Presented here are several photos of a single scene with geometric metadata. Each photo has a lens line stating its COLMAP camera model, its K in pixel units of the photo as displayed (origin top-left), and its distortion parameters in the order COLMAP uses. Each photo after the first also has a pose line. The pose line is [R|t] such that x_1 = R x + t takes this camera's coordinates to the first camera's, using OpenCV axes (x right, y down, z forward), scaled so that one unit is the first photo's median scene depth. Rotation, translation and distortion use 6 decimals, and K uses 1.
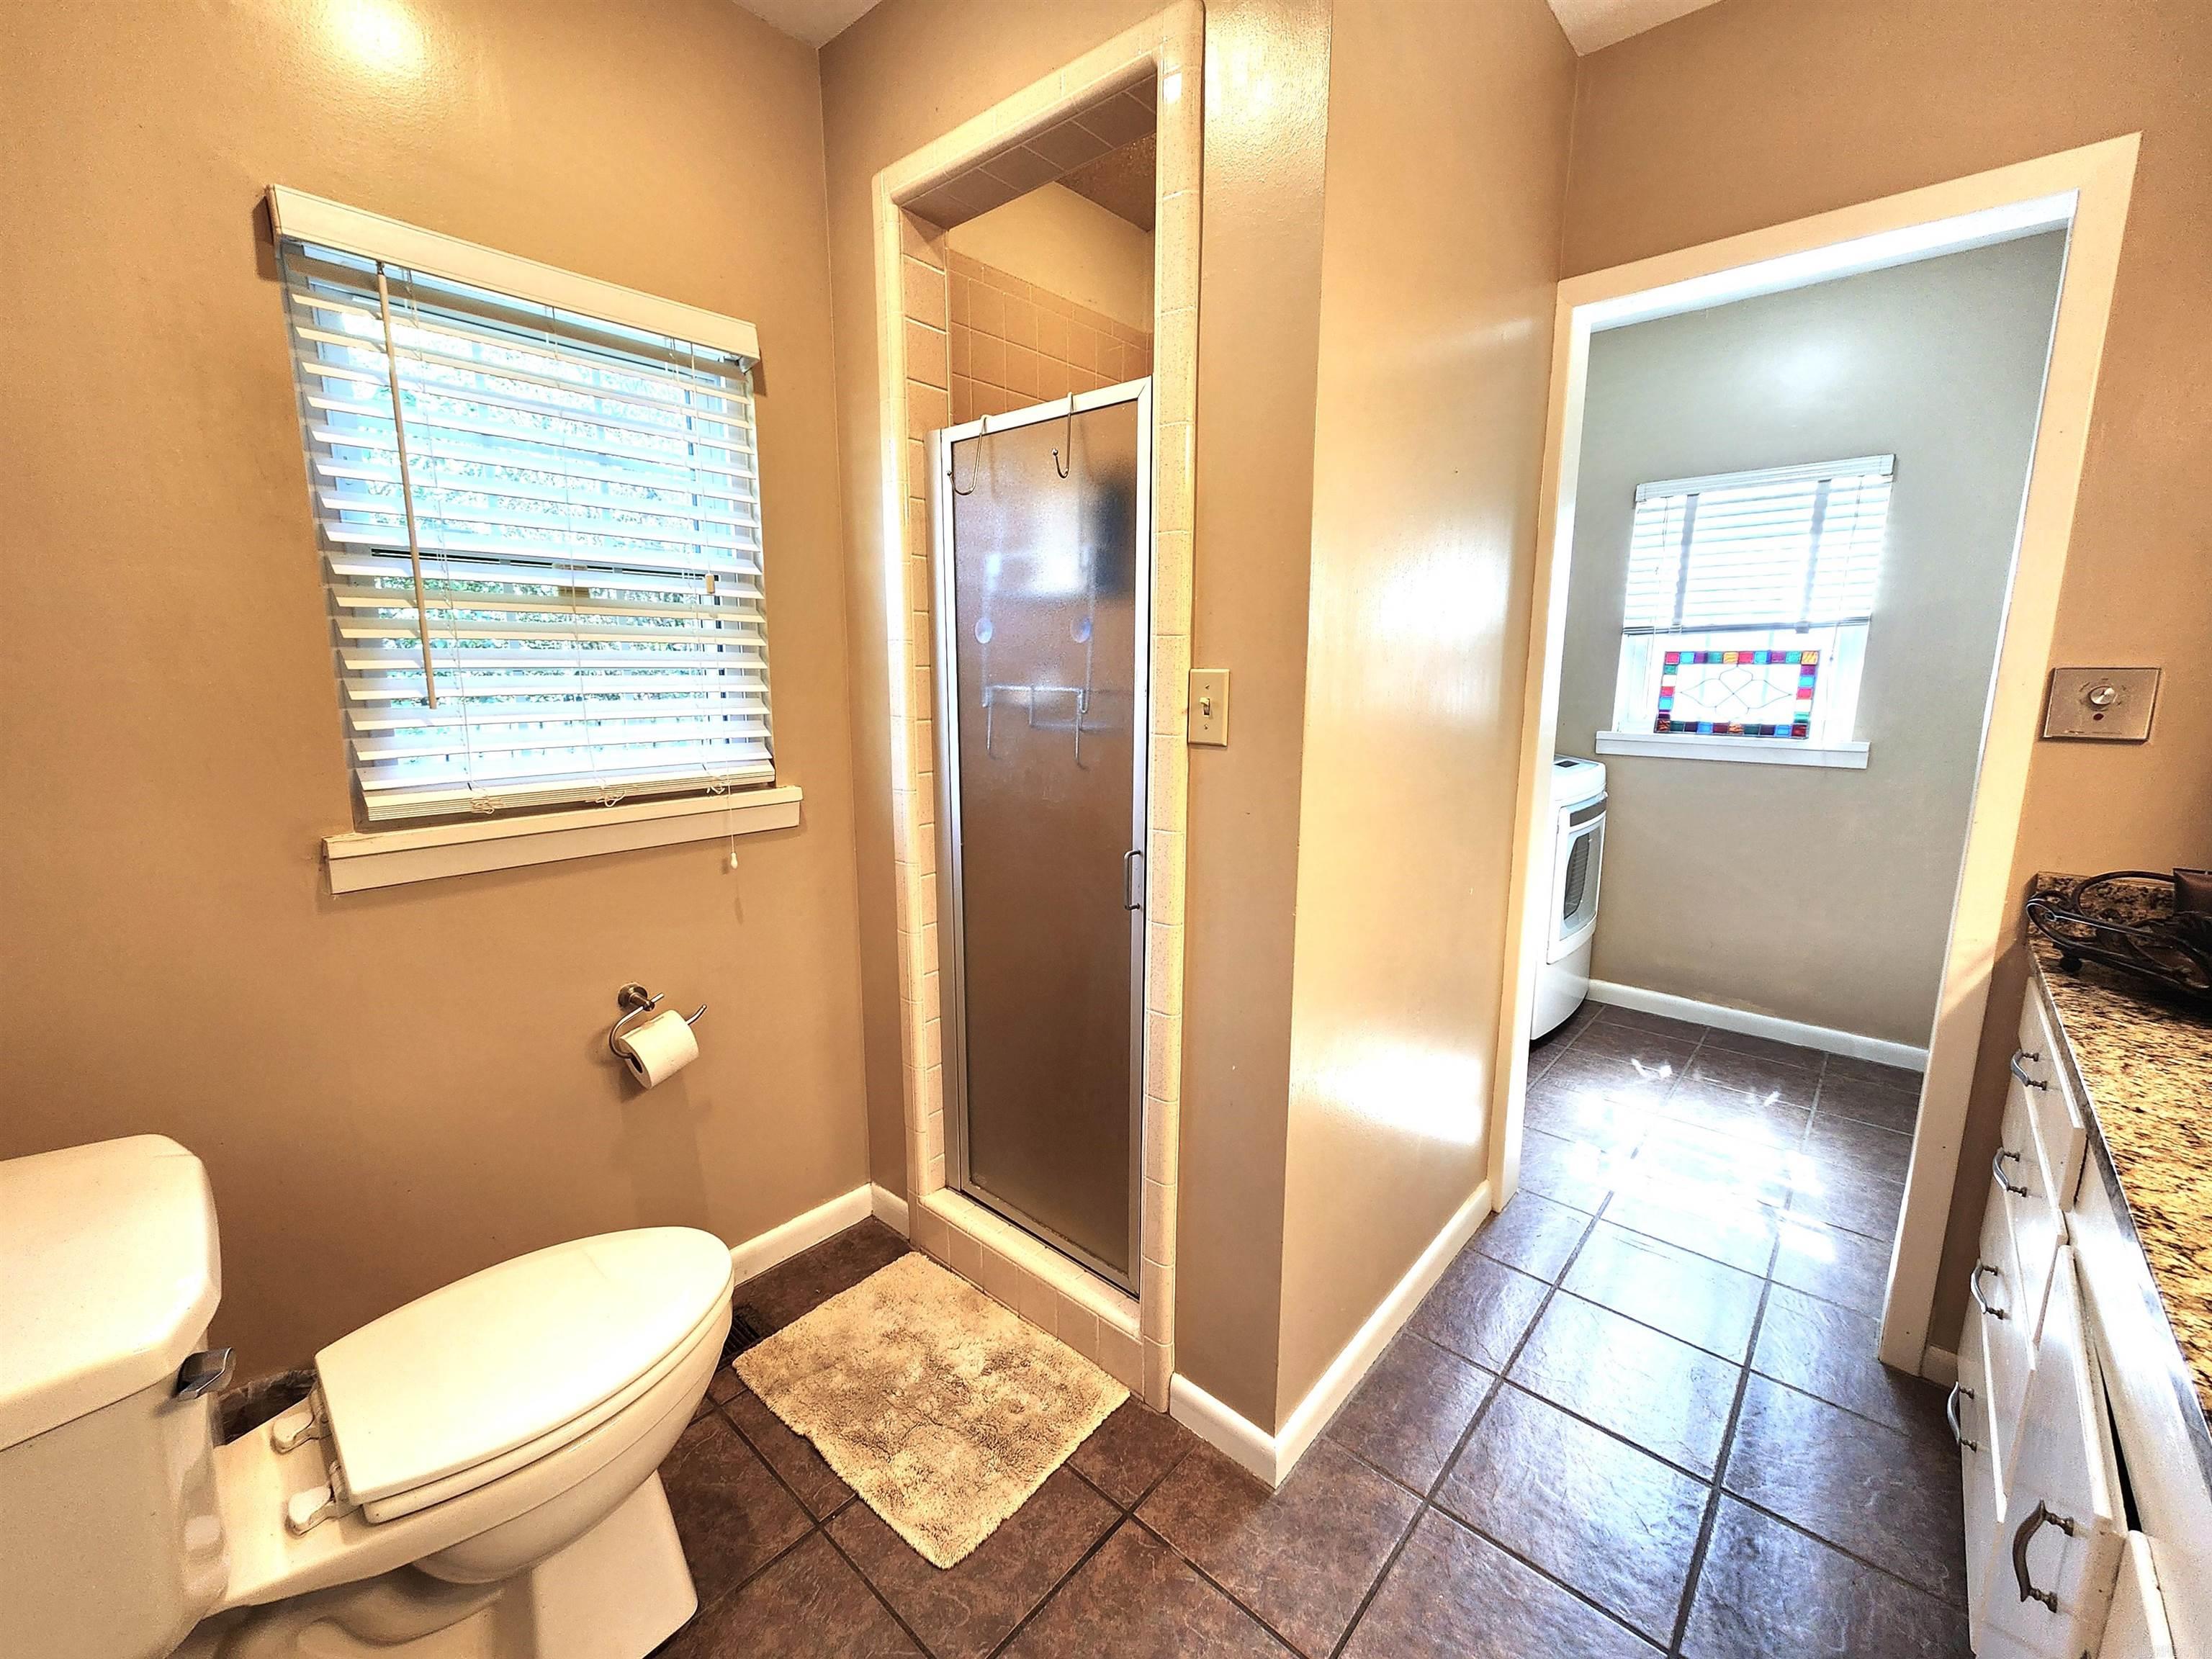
lens RADIAL K [[907.4, 0, 1093.9], [0, 907.4, 827.2], [0, 0, 1]] dist [-0.004045, -0.000054]
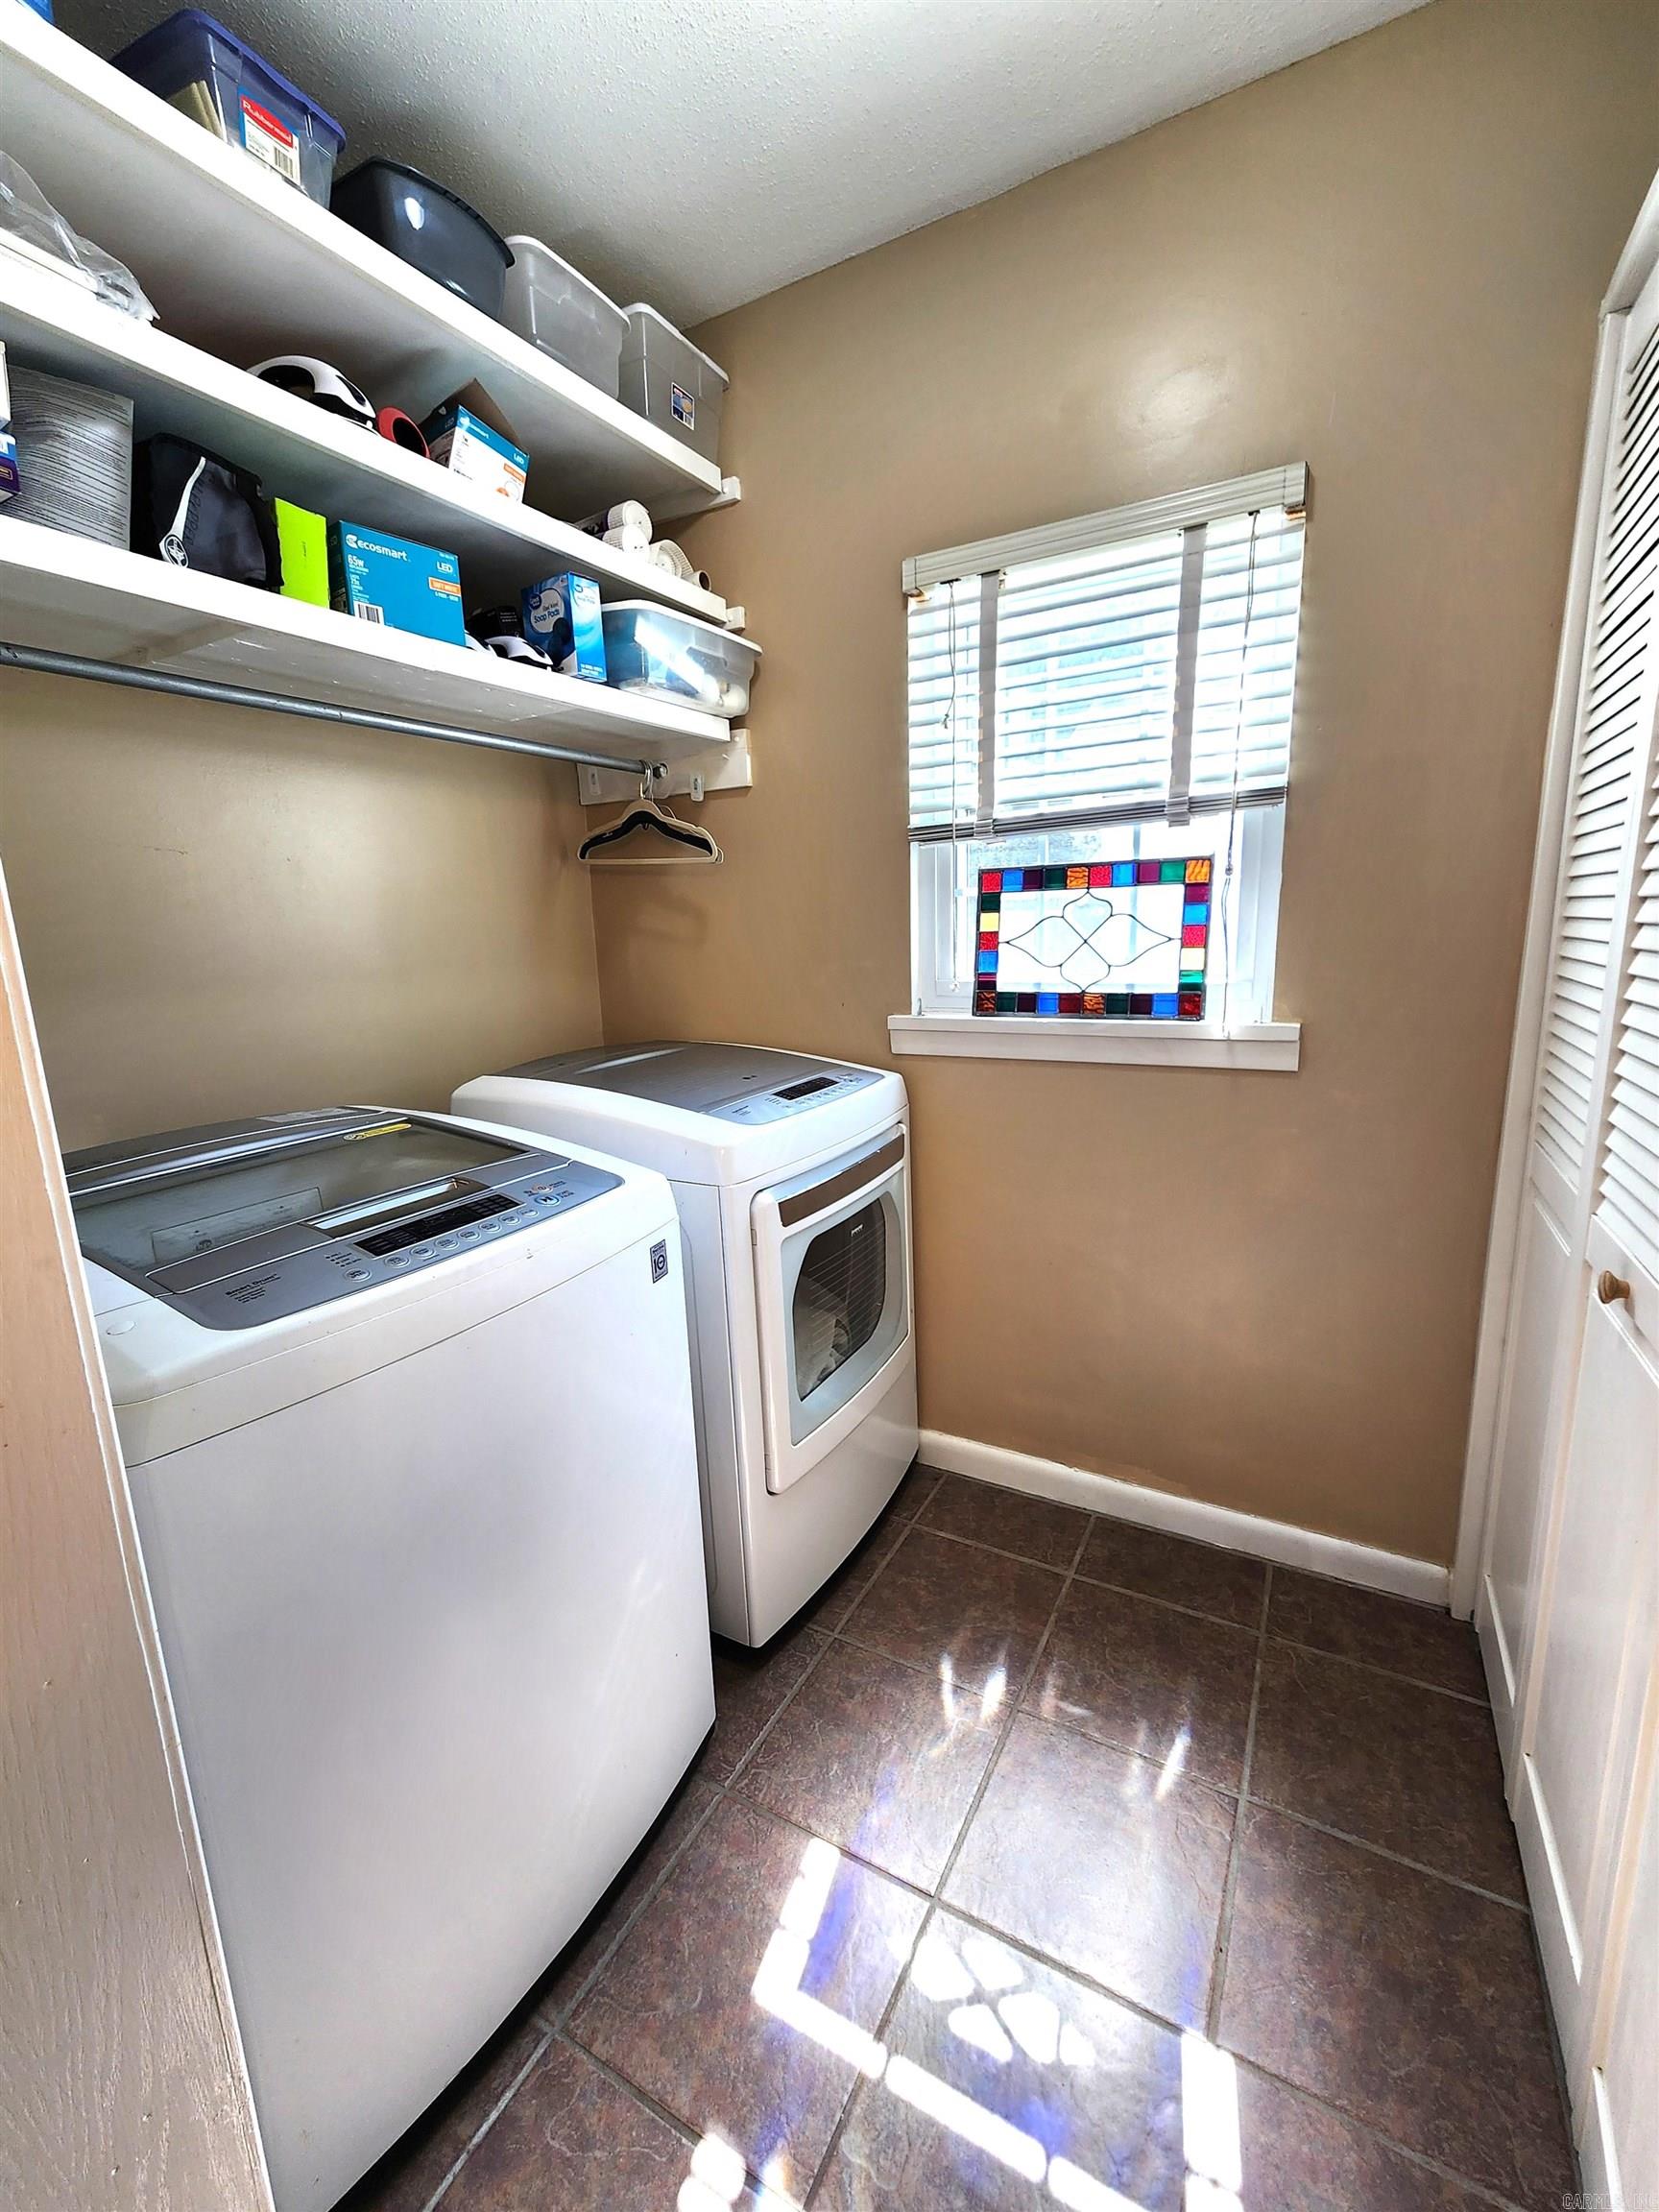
lens RADIAL K [[907.4, 0, 835.4], [0, 907.4, 1101.8], [0, 0, 1]] dist [-0.004045, -0.000054]
pose [[0.971757, -0.079033, 0.222357, 0.426450], [0.075410, 0.996845, 0.024748, -0.074182], [-0.223612, -0.007281, 0.974651, 0.490723]]
